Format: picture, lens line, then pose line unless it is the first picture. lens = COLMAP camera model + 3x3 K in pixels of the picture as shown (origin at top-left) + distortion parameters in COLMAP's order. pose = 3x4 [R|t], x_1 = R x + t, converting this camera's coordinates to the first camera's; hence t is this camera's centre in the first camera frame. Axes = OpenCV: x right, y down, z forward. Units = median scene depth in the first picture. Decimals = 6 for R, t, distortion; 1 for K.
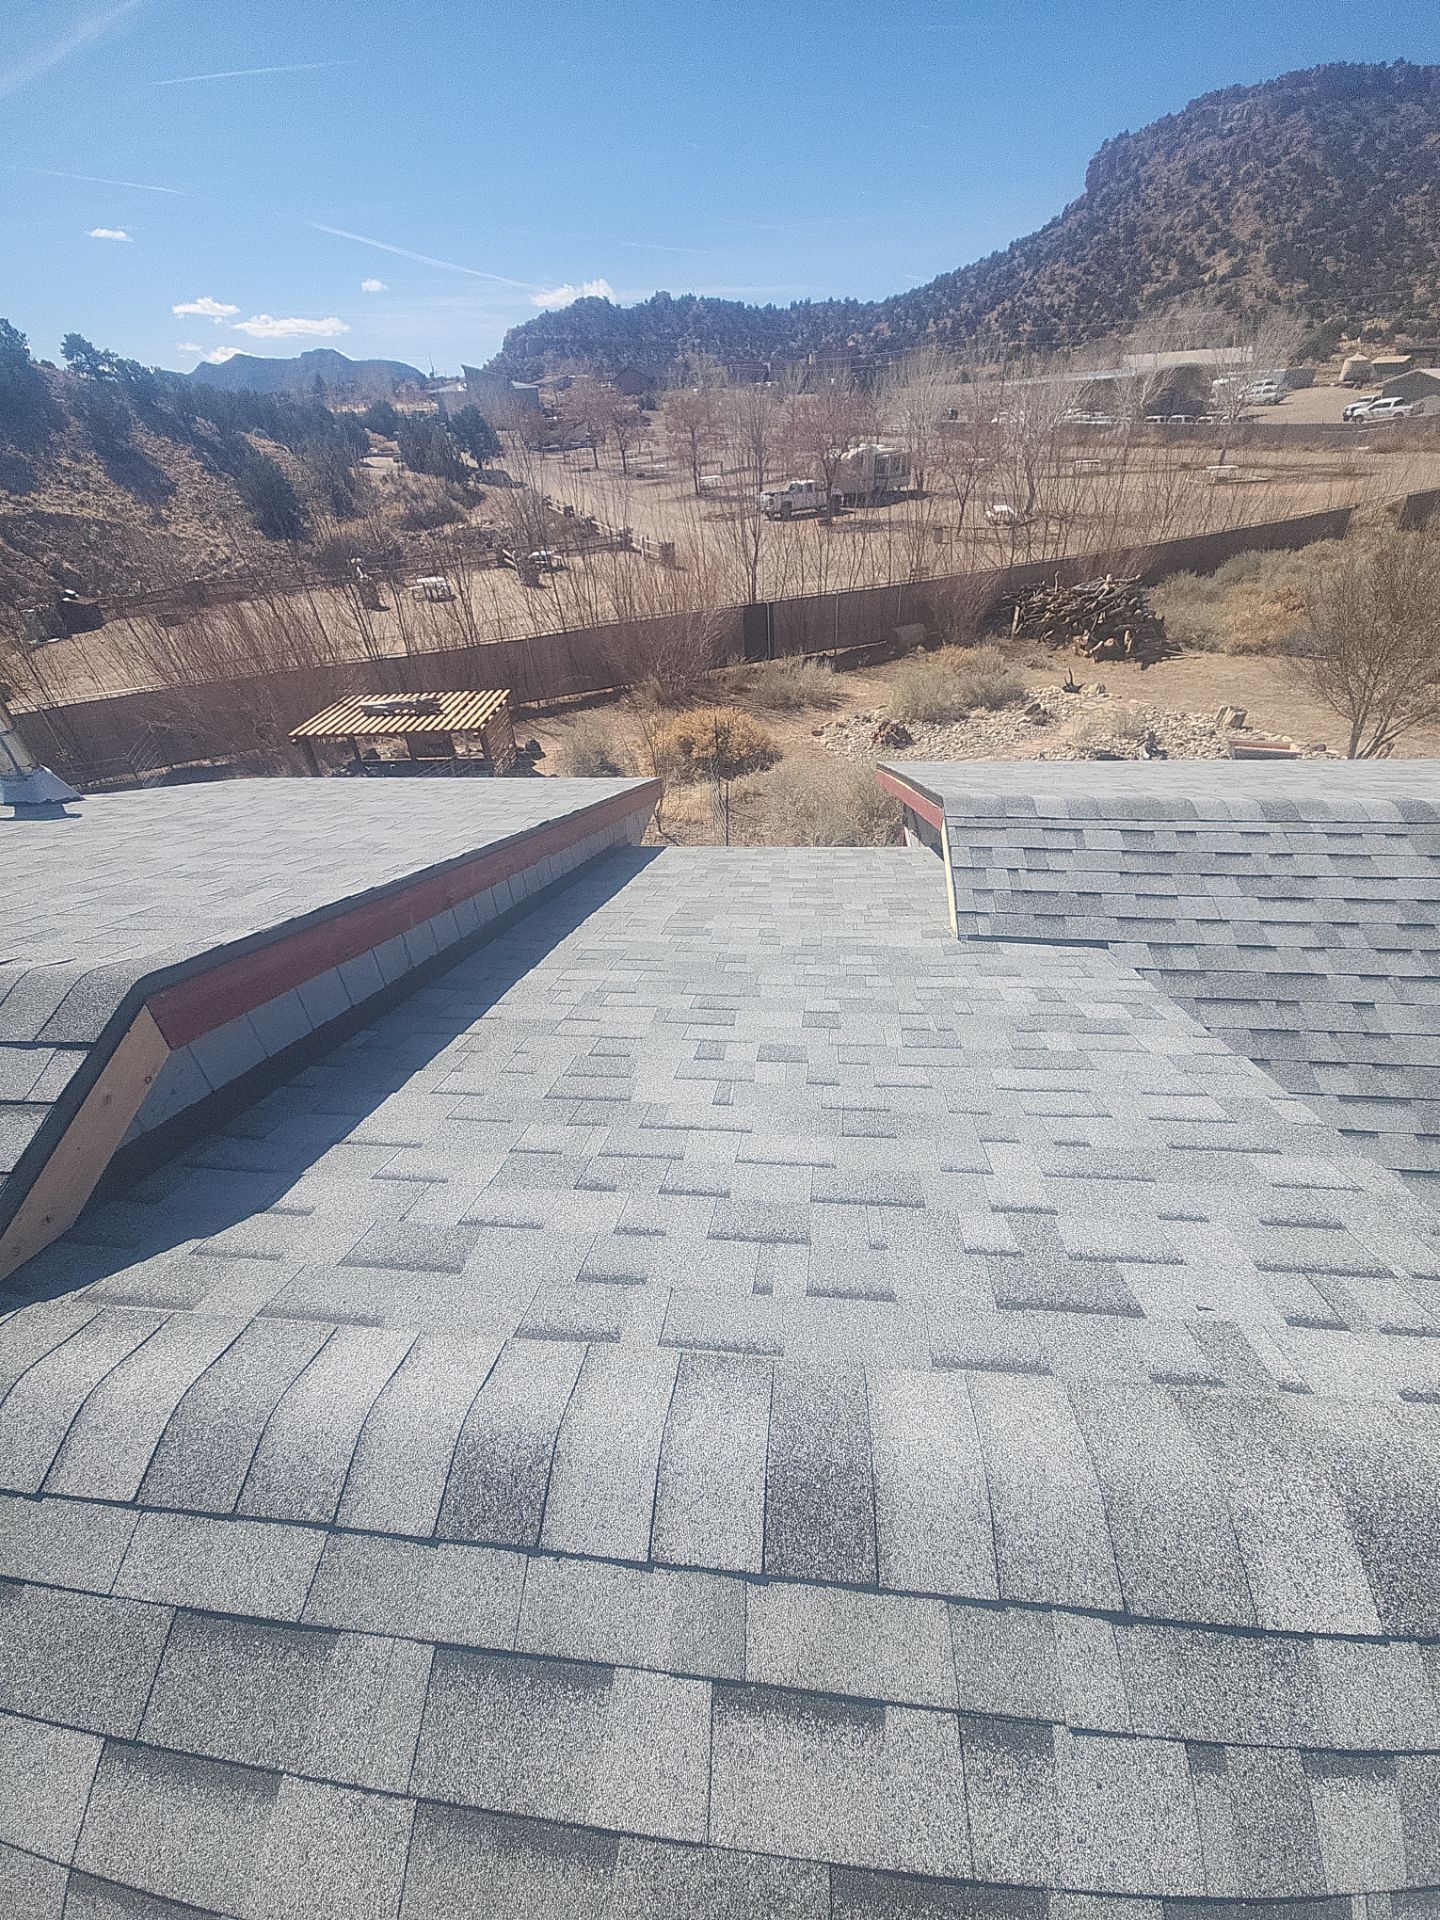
lens RADIAL K [[765.4, 0, 715.1], [0, 765.4, 945.2], [0, 0, 1]] dist [0.012279, -0.009757]
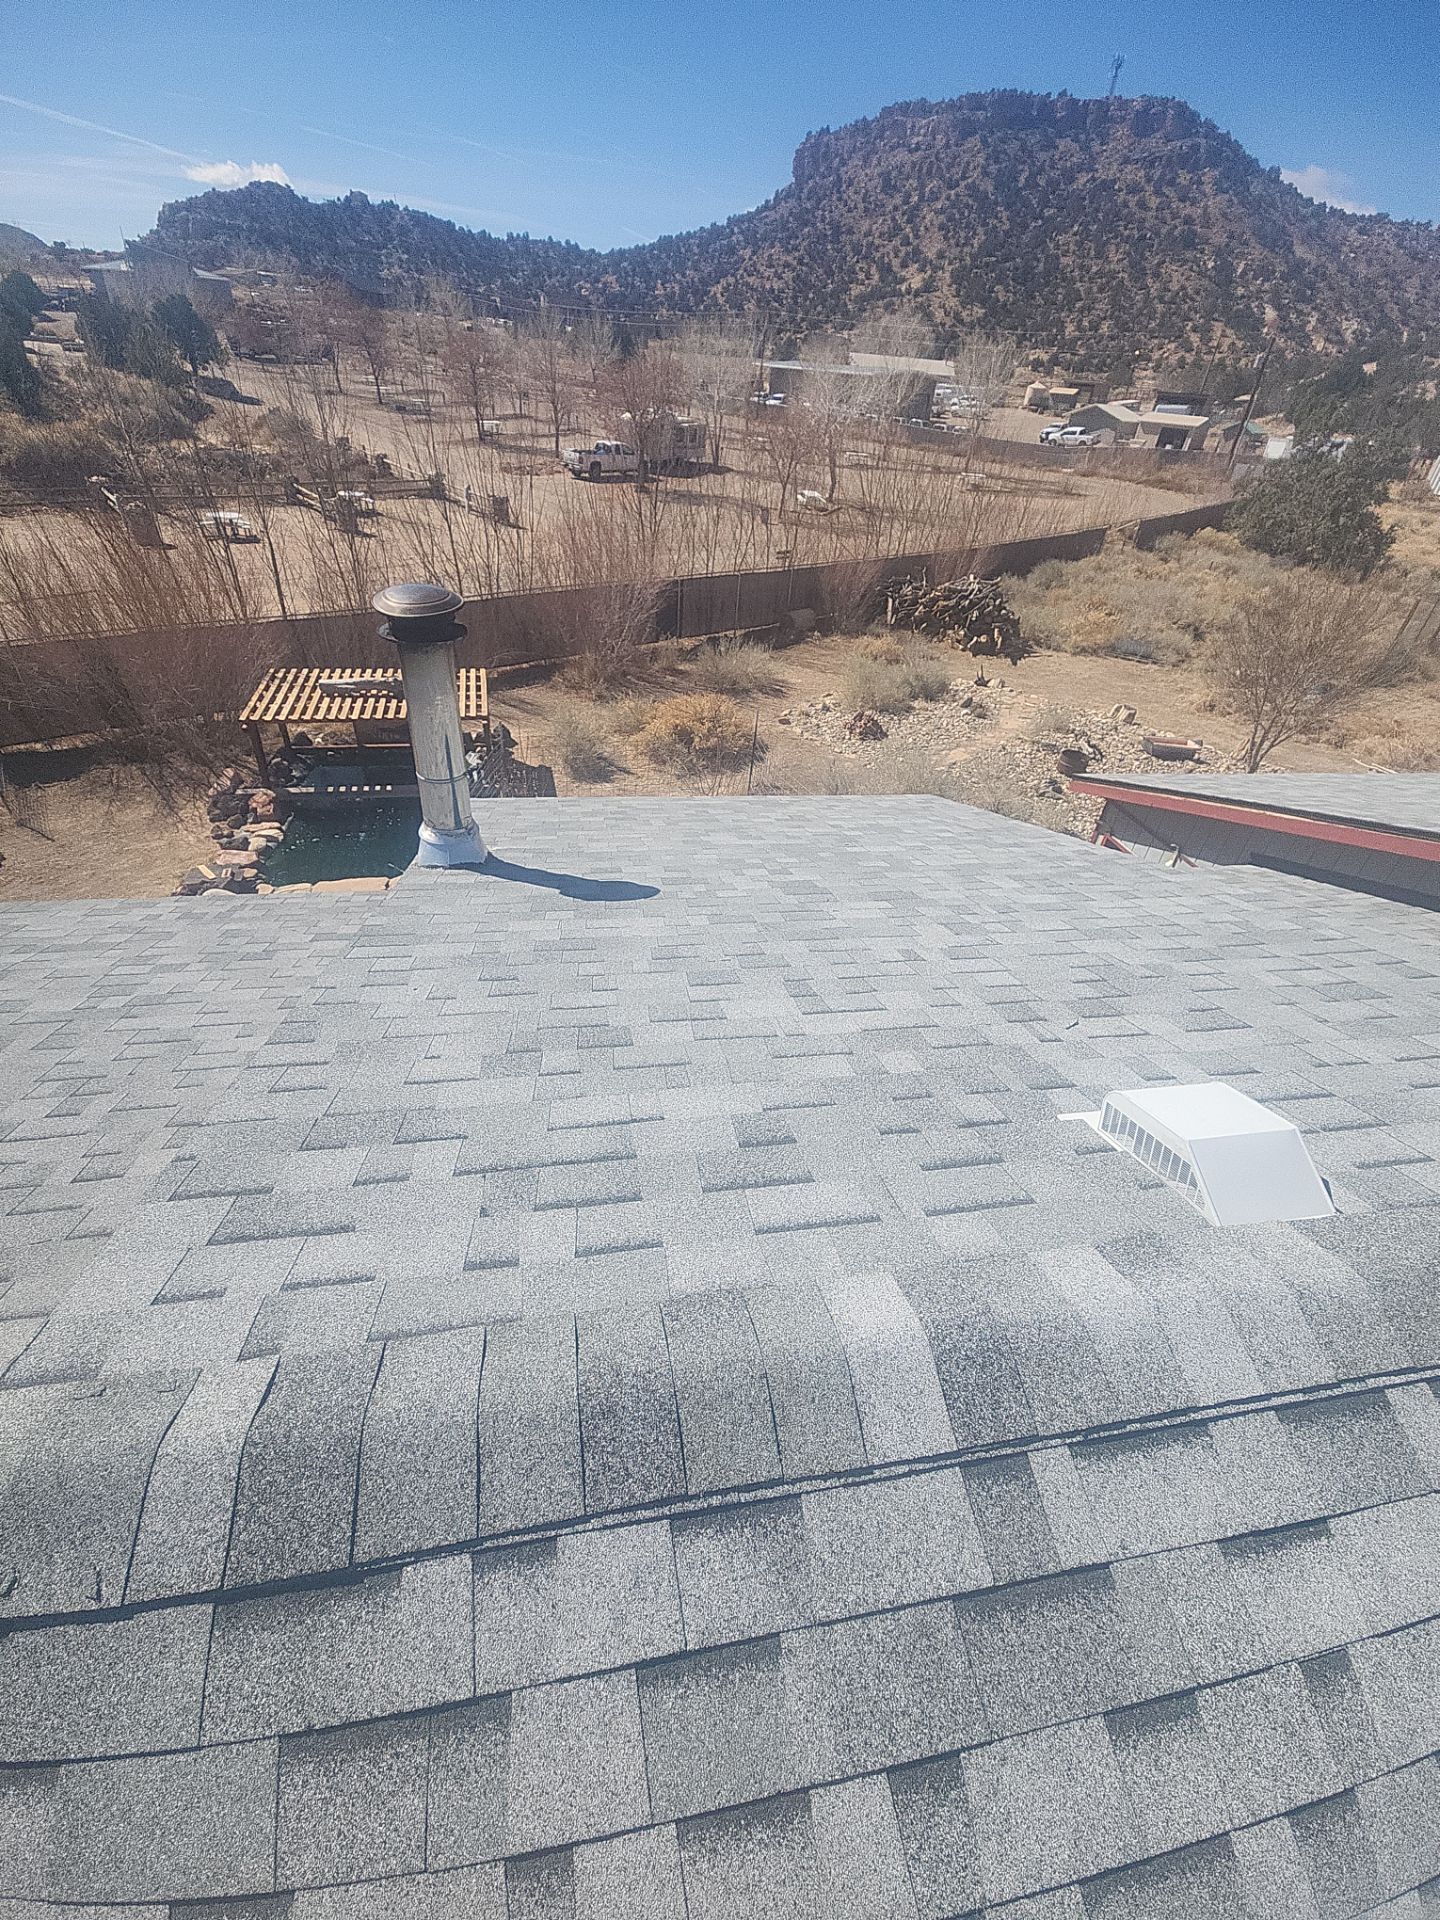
lens RADIAL K [[765.4, 0, 715.1], [0, 765.4, 945.2], [0, 0, 1]] dist [0.012279, -0.009757]
pose [[0.949906, -0.073347, 0.303807, -0.105536], [0.060632, 0.996852, 0.051088, -0.015012], [-0.306598, -0.030109, 0.951363, 0.022578]]
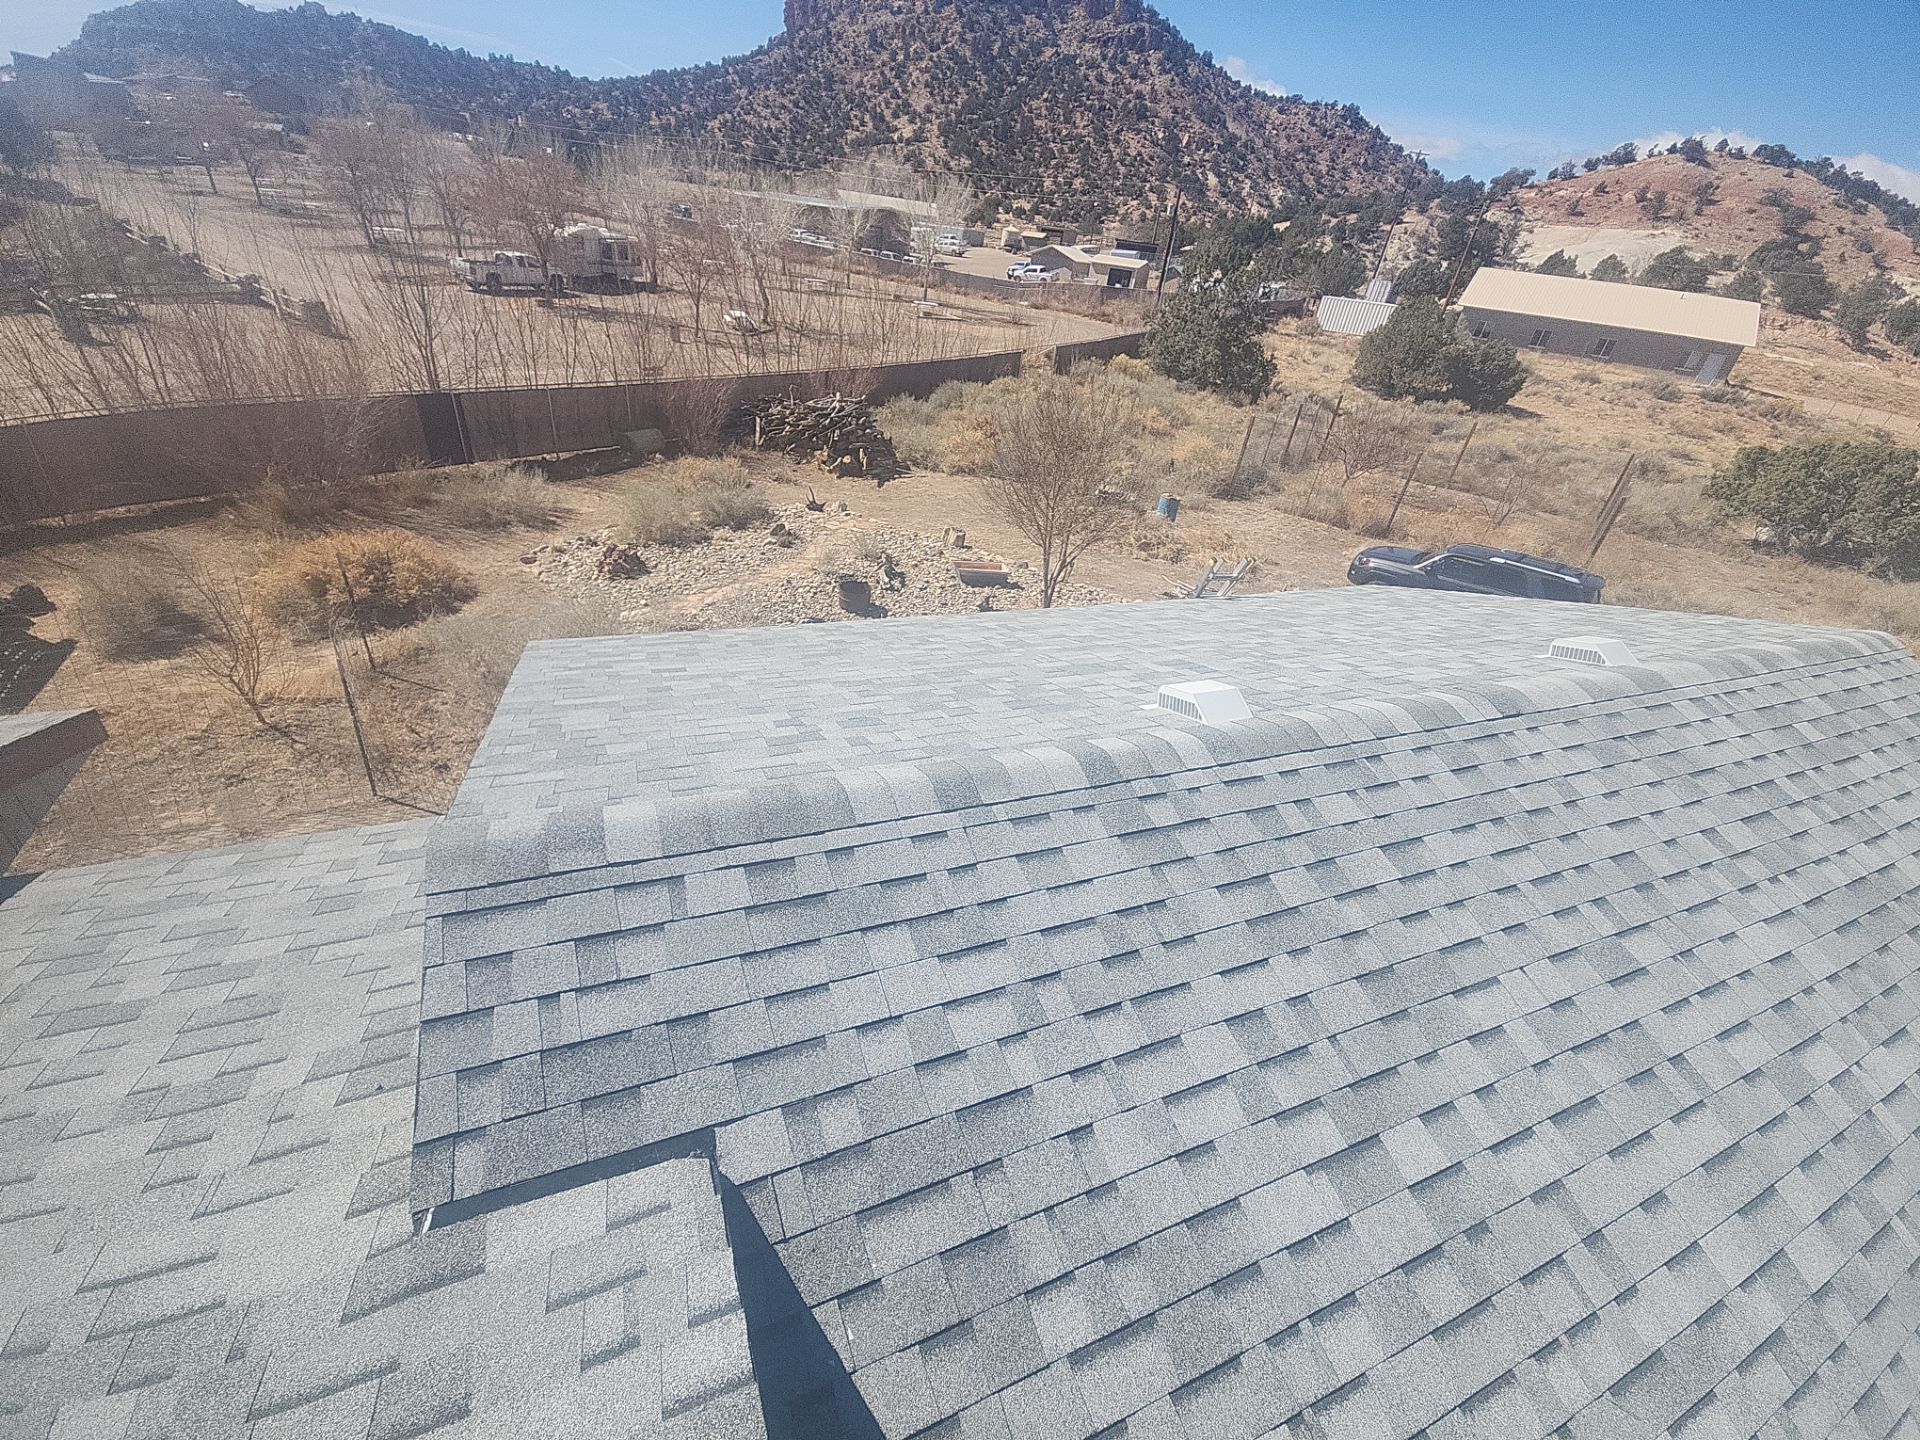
lens RADIAL K [[765.4, 0, 945.5], [0, 765.4, 722.8], [0, 0, 1]] dist [0.012279, -0.009757]
pose [[0.855881, -0.134738, 0.499313, 0.031151], [0.145151, 0.989243, 0.018139, -0.021061], [-0.496386, 0.056951, 0.866232, 0.031178]]
